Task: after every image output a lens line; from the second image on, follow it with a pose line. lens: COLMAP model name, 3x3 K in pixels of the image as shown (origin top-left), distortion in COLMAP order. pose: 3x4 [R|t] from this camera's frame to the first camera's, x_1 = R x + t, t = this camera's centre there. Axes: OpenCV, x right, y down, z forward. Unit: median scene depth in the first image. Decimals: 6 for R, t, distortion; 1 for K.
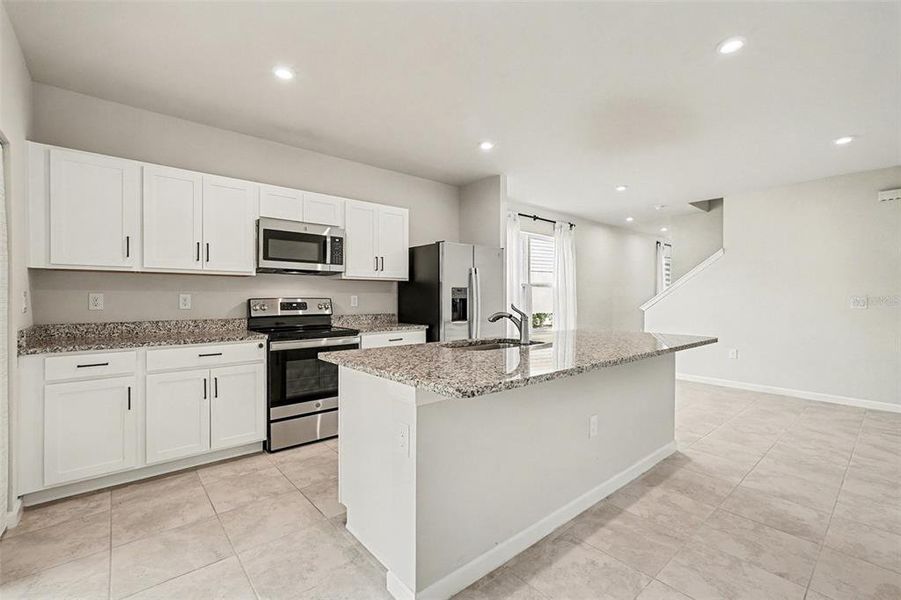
lens RADIAL K [[395.0, 0, 458.0], [0, 395.0, 296.9], [0, 0, 1]] dist [0.000487, 0.003418]
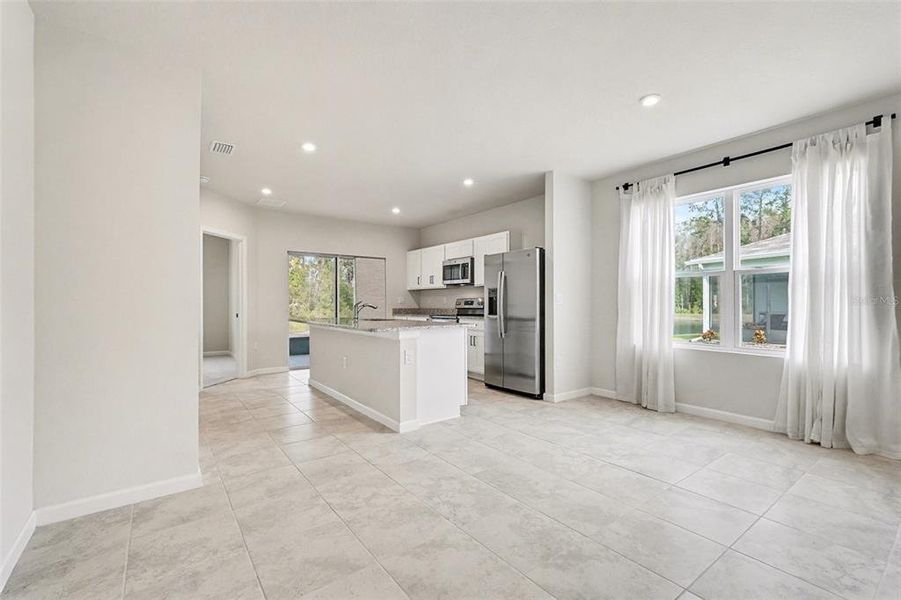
lens RADIAL K [[395.0, 0, 447.5], [0, 395.0, 299.1], [0, 0, 1]] dist [0.000487, 0.003418]
pose [[-0.089211, -0.011828, -0.995943, 1.696085], [0.006621, 0.999900, -0.012468, 0.032450], [0.995991, -0.007707, -0.089123, 1.278423]]
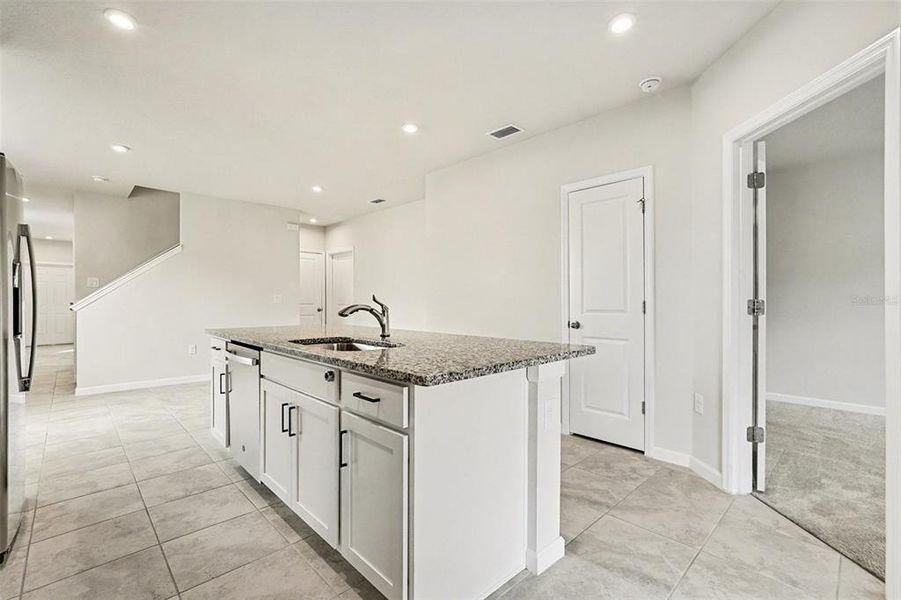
lens RADIAL K [[395.0, 0, 447.2], [0, 395.0, 297.1], [0, 0, 1]] dist [0.000487, 0.003418]
pose [[-0.035798, 0.003588, 0.999353, -0.621966], [-0.003646, 0.999986, -0.003721, 0.020488], [-0.999352, -0.003777, -0.035785, 0.671240]]
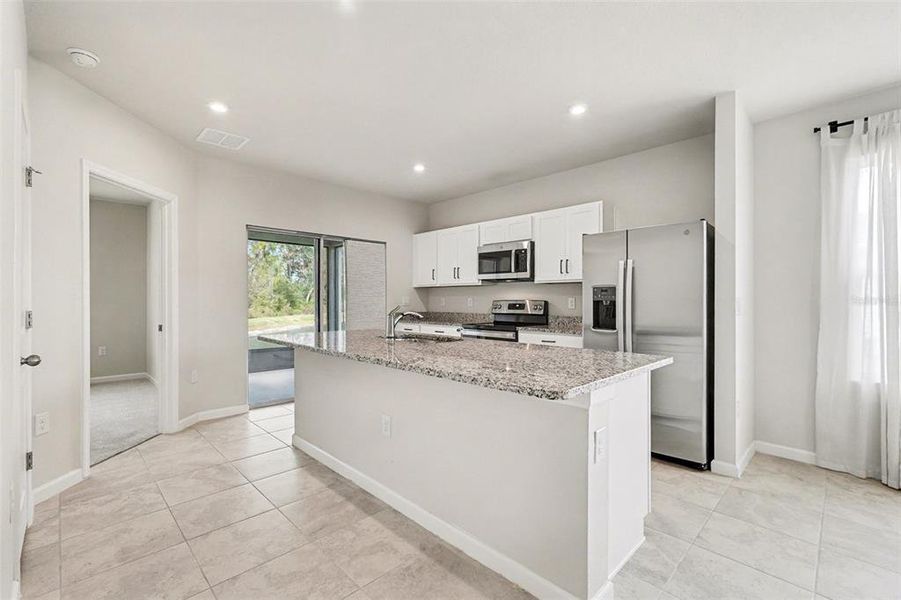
lens RADIAL K [[395.0, 0, 442.2], [0, 395.0, 300.6], [0, 0, 1]] dist [0.000487, 0.003418]
pose [[0.046220, -0.002116, -0.998929, 1.037951], [-0.000765, 0.999997, -0.002153, 0.007991], [0.998931, 0.000864, 0.046218, 0.837567]]
